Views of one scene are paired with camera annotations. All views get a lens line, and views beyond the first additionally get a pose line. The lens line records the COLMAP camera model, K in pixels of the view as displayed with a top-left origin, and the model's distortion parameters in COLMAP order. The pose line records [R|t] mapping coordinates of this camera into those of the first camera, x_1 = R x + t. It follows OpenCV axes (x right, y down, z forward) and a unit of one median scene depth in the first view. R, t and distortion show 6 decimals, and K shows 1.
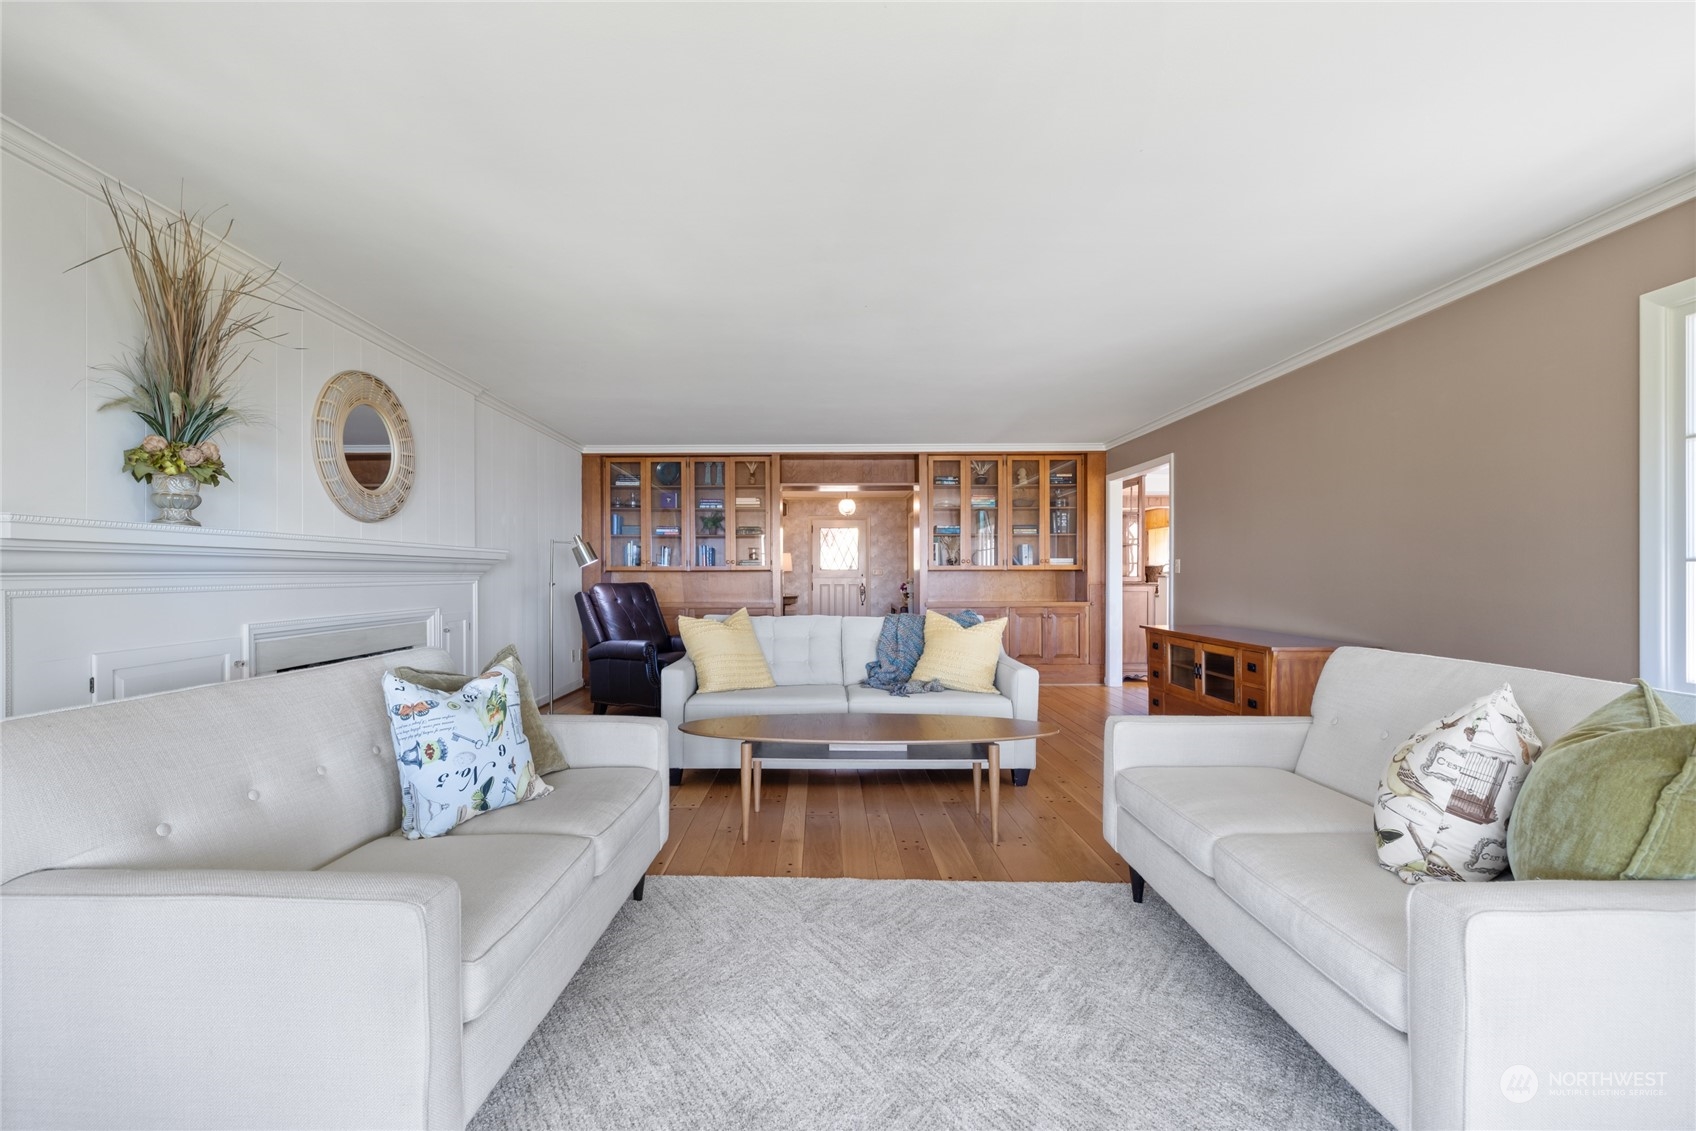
lens RADIAL K [[720.6, 0, 848.0], [0, 720.6, 565.5], [0, 0, 1]] dist [0.000049, 0.000004]
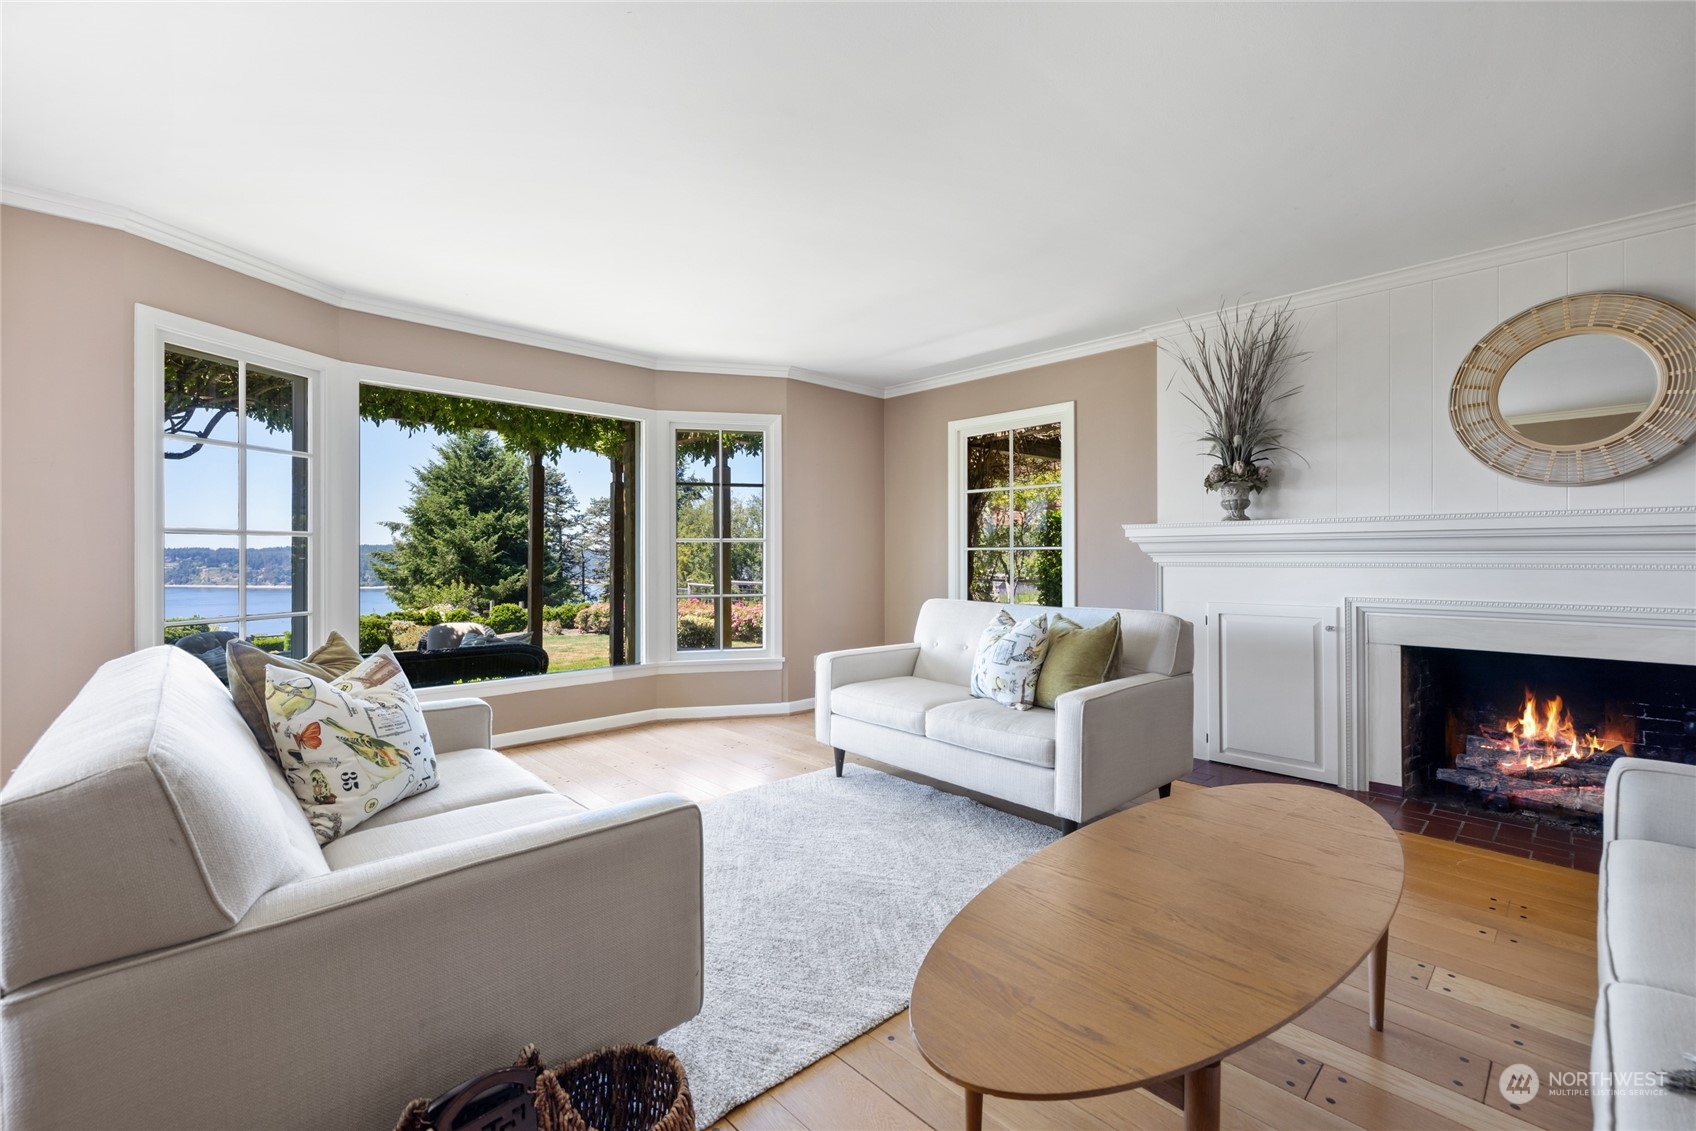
lens RADIAL K [[698.2, 0, 848.0], [0, 698.2, 565.5], [0, 0, 1]] dist [0.000234, 0.000033]
pose [[-0.751338, 0.003277, -0.659910, 0.619020], [0.005548, 0.999984, -0.001352, 0.033363], [0.659895, -0.004677, -0.751344, 1.510327]]
